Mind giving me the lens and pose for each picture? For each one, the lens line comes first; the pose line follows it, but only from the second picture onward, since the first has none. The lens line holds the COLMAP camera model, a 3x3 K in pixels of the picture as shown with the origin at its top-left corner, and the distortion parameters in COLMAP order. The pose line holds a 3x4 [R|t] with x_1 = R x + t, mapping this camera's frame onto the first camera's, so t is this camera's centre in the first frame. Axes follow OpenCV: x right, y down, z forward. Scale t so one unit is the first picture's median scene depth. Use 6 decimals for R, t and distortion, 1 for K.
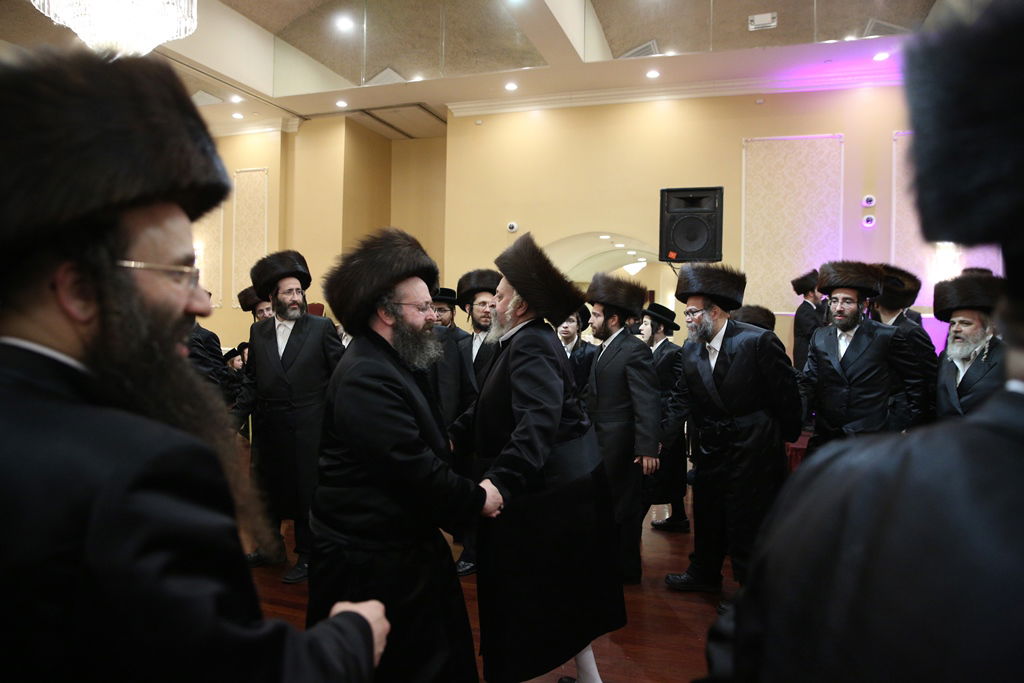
lens RADIAL K [[711.7, 0, 501.8], [0, 711.7, 349.9], [0, 0, 1]] dist [-0.095219, 0.072079]
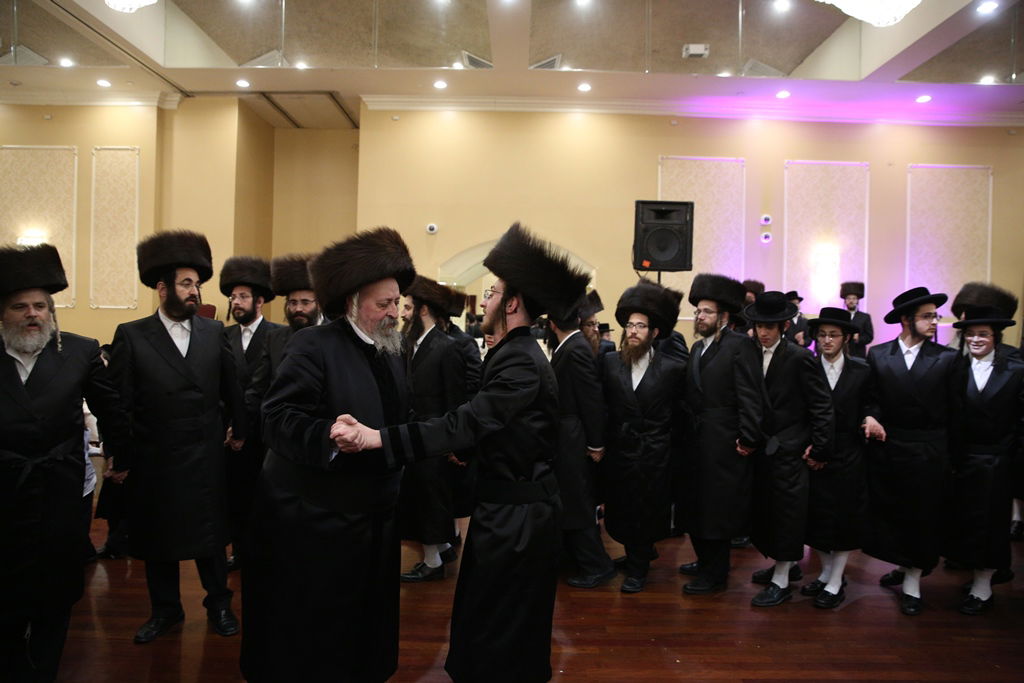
lens RADIAL K [[711.7, 0, 513.7], [0, 711.7, 343.1], [0, 0, 1]] dist [-0.095219, 0.072079]
pose [[0.947335, -0.004289, 0.320214, -0.190752], [0.008706, 0.999886, -0.012363, -0.003853], [-0.320124, 0.014500, 0.947265, 0.048509]]
